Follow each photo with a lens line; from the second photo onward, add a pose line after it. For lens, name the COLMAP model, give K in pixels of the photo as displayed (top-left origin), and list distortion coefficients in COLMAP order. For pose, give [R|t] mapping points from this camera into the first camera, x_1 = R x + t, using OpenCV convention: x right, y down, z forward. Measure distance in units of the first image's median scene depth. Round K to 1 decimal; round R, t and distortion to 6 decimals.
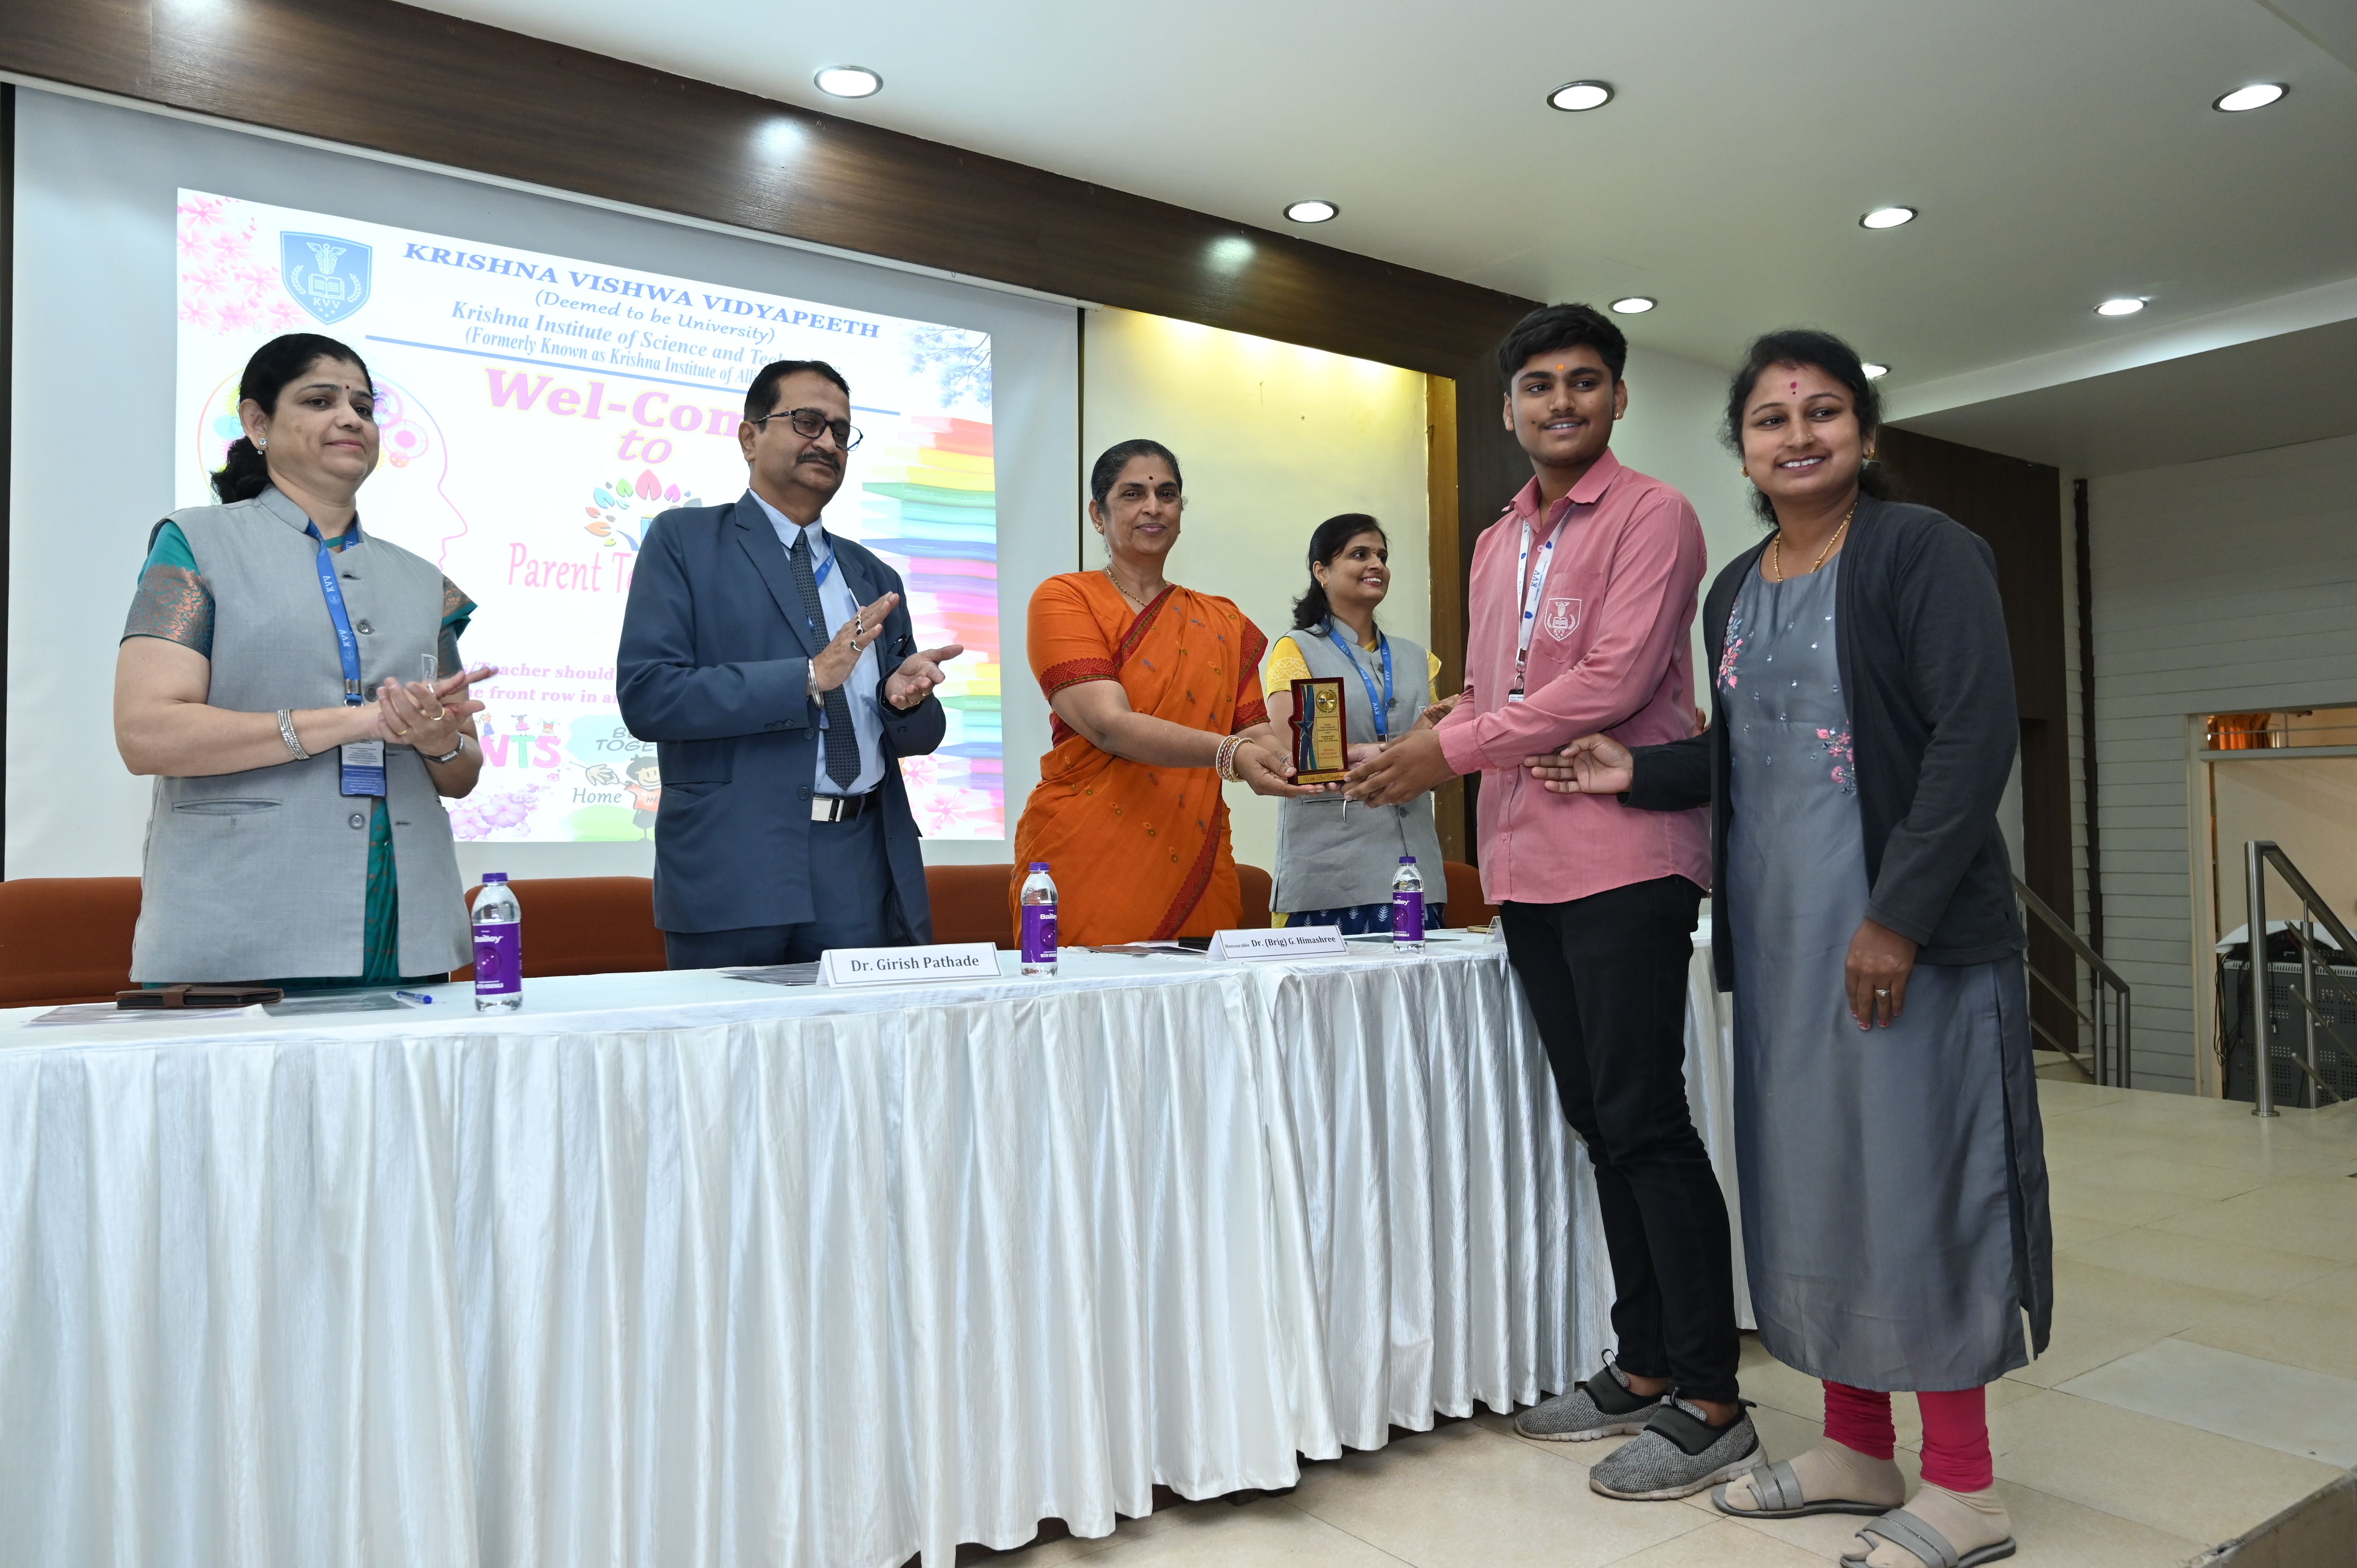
lens RADIAL K [[1634.5, 0, 1179.5], [0, 1634.5, 780.6], [0, 0, 1]] dist [-0.002480, 0.001045]
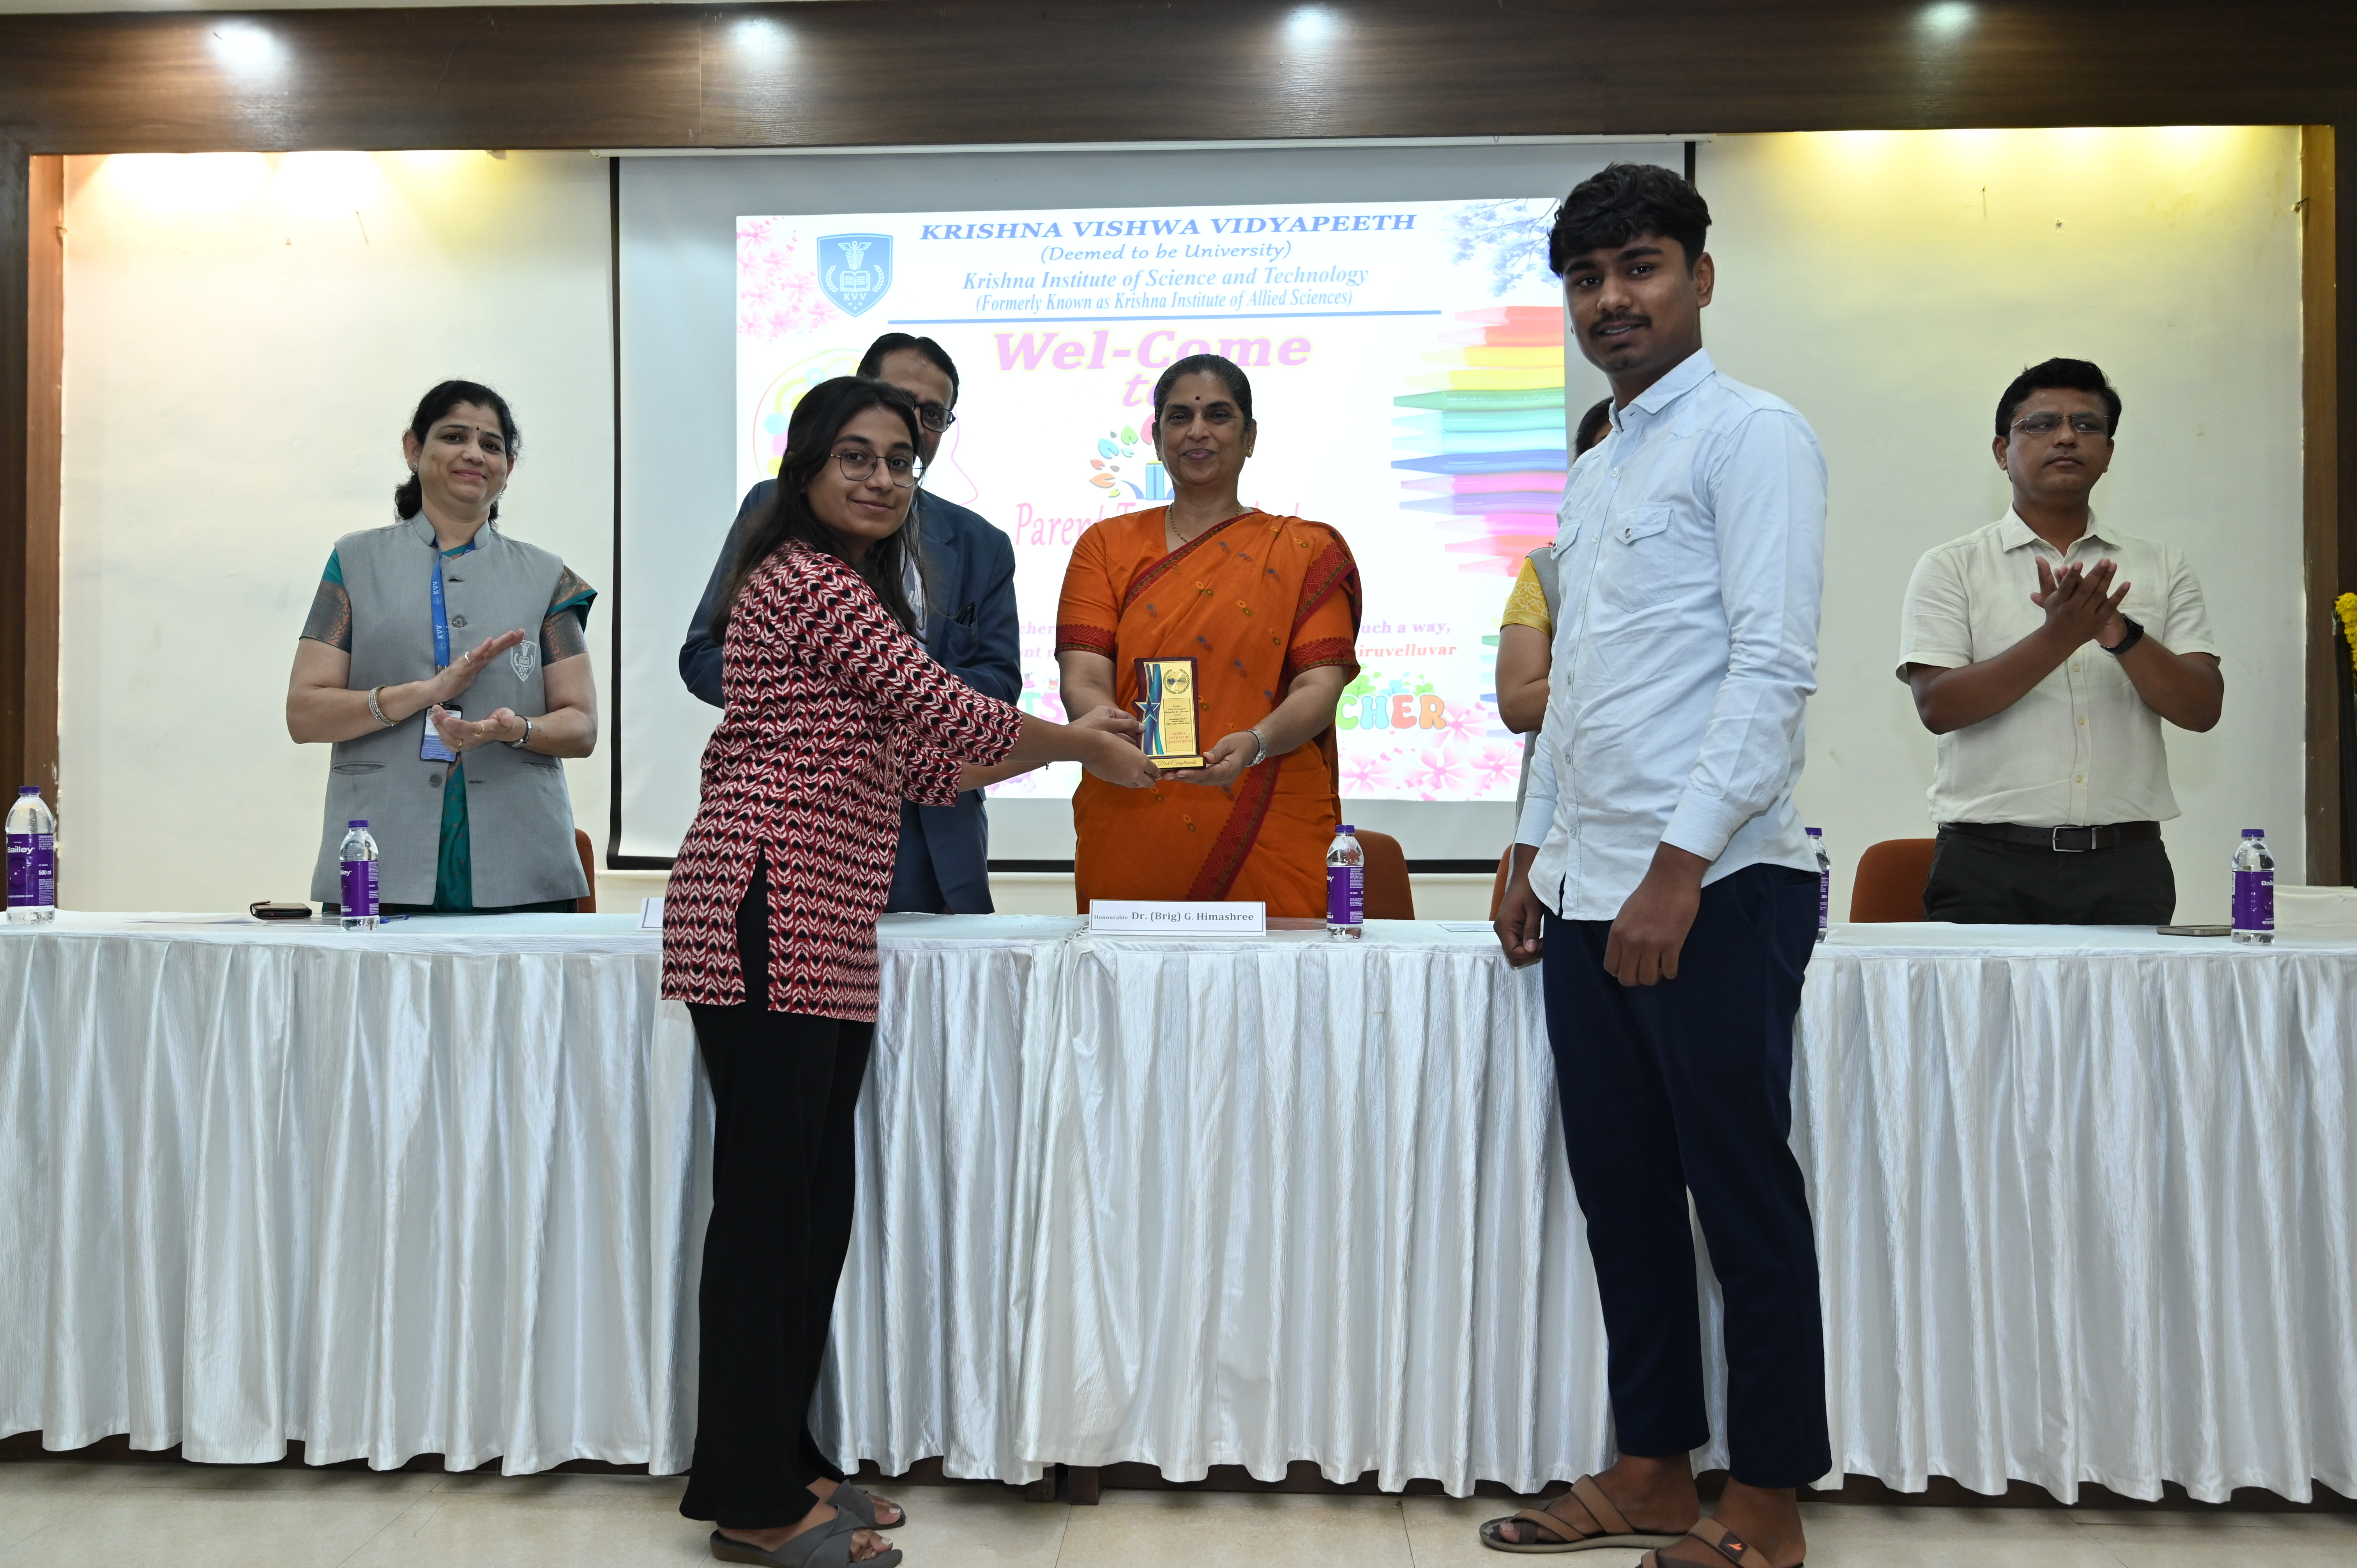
lens RADIAL K [[1991.3, 0, 1168.2], [0, 1991.3, 780.0], [0, 0, 1]] dist [-0.001670, 0.001849]
pose [[0.788032, 0.005680, -0.615608, 0.418792], [0.010675, 0.999681, 0.022888, -0.000894], [0.615541, -0.024608, 0.787720, 0.077095]]
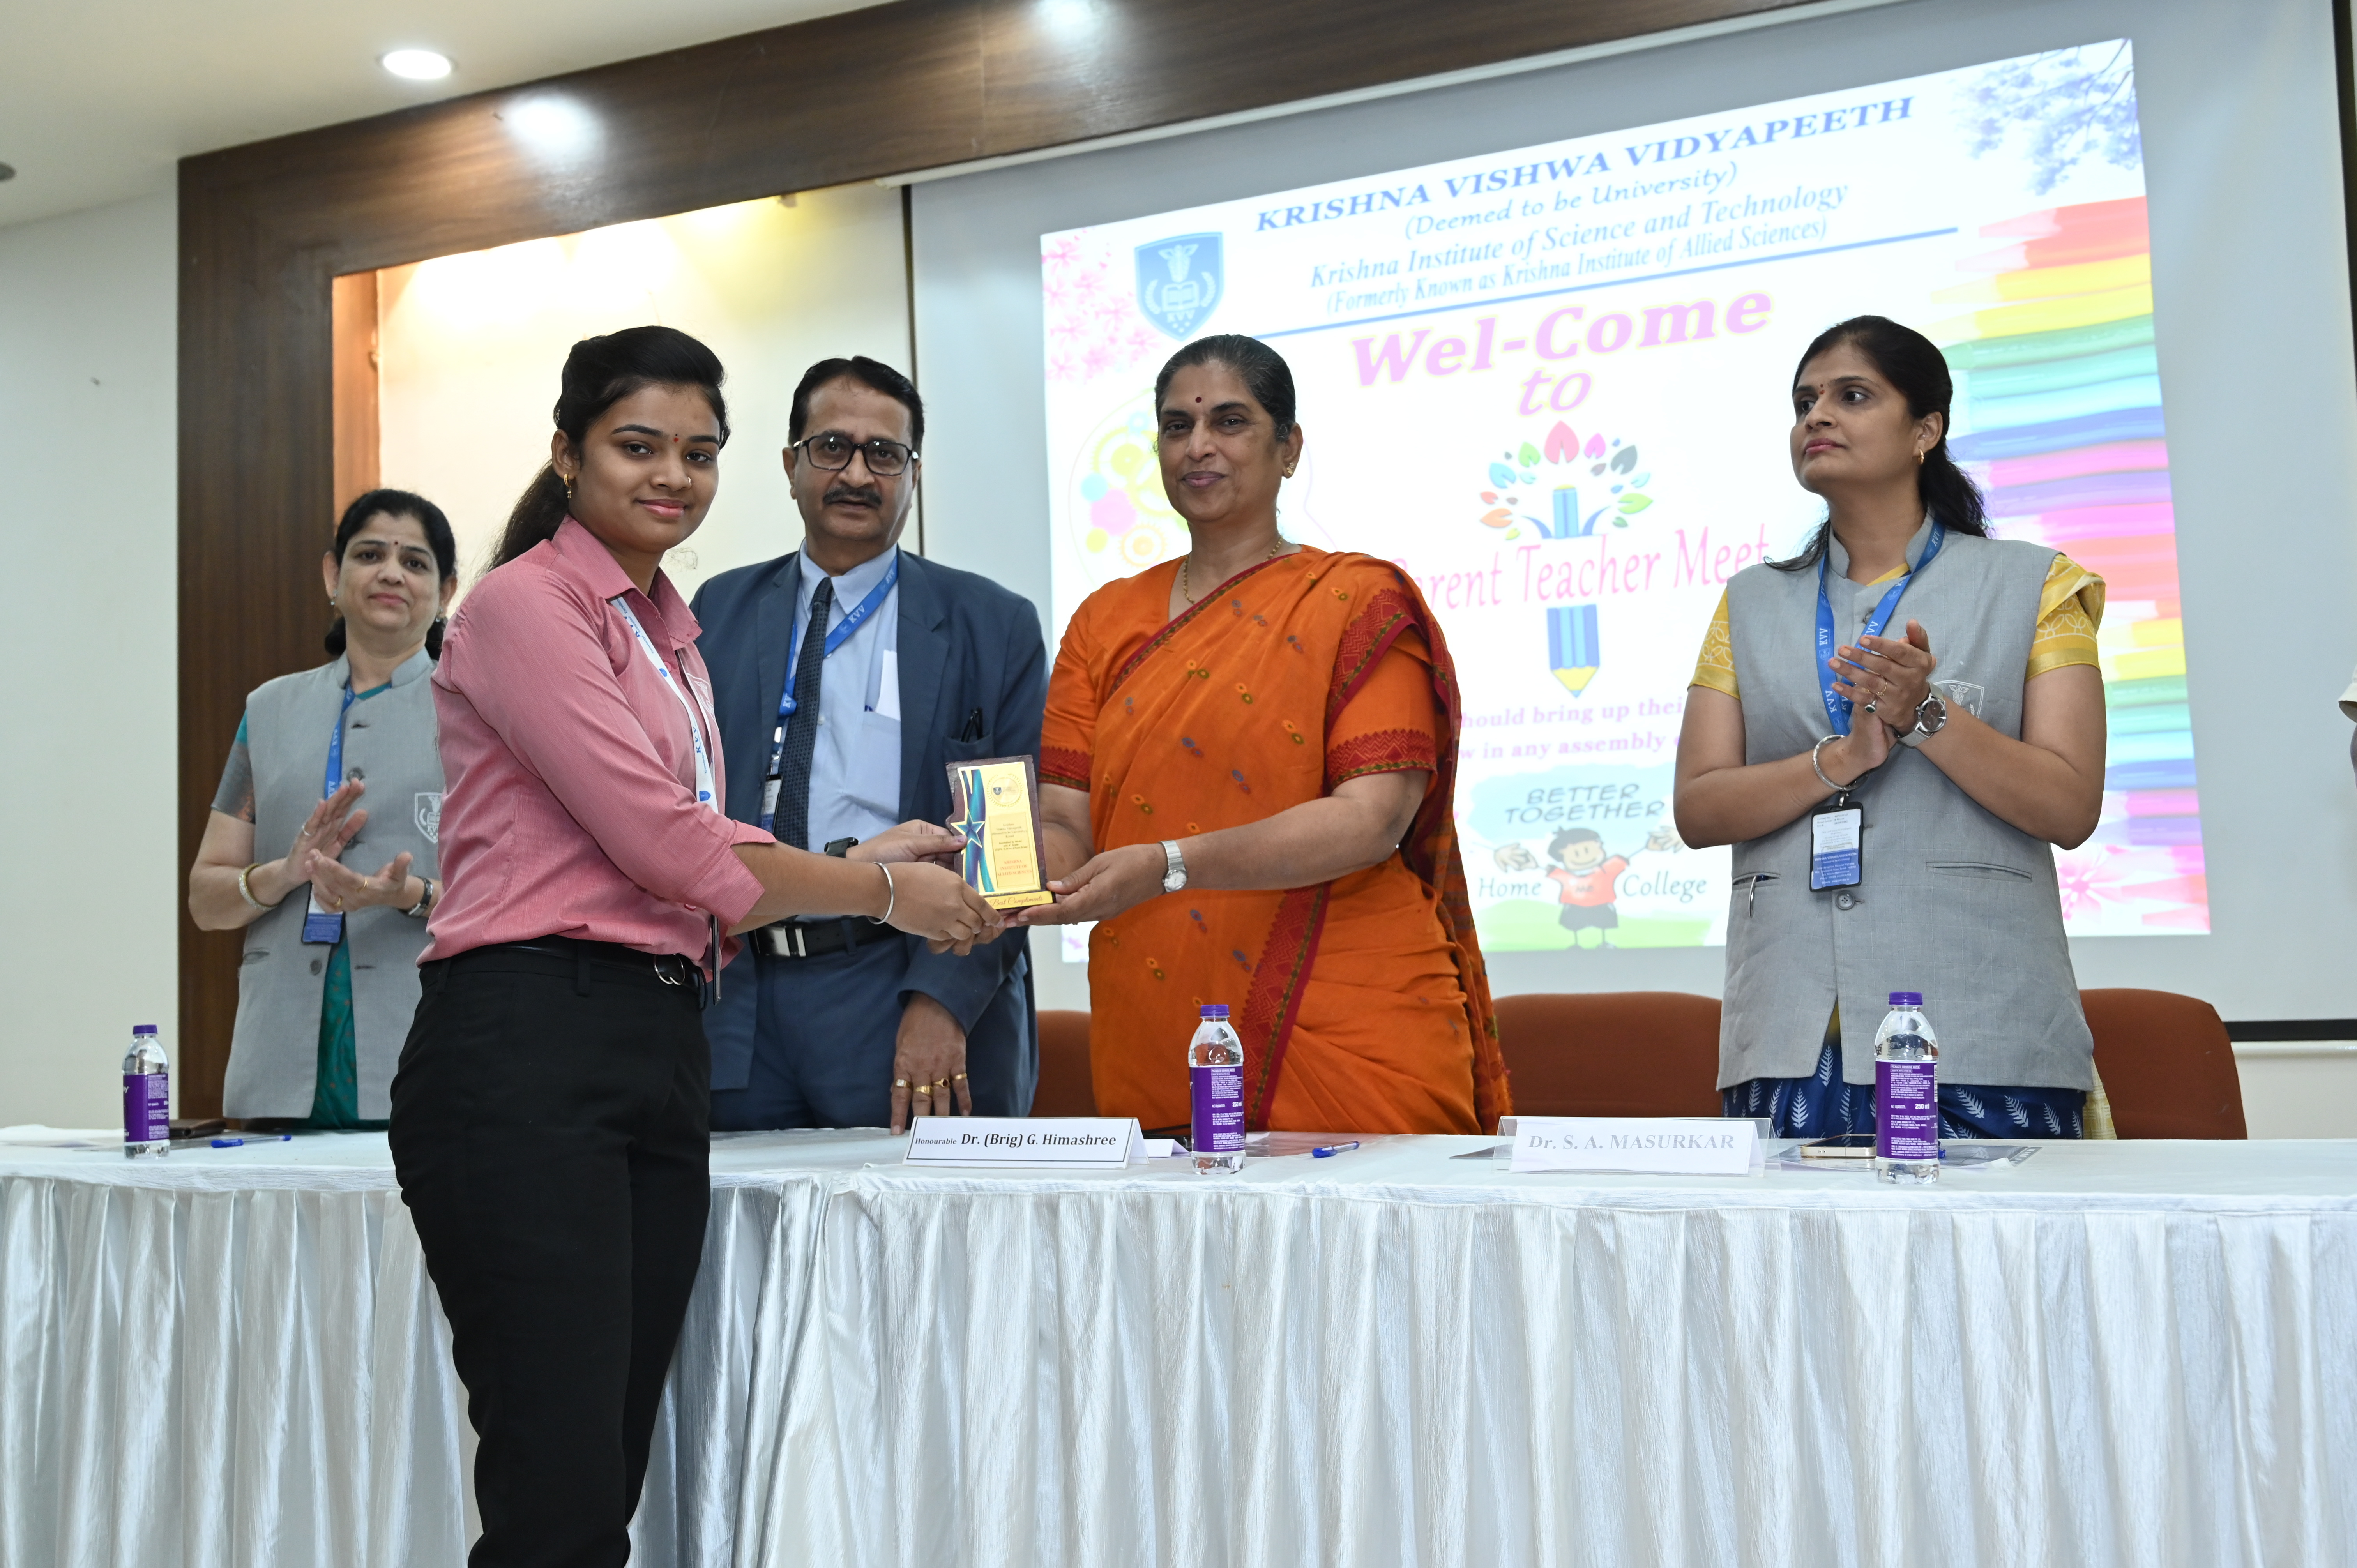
lens RADIAL K [[2504.5, 0, 1182.2], [0, 2504.5, 790.1], [0, 0, 1]] dist [0.003227, -0.006329]
pose [[0.491085, -0.061985, -0.868904, 0.541181], [0.055075, 0.997679, -0.040044, 0.003182], [0.869369, -0.028190, 0.493359, 0.330245]]
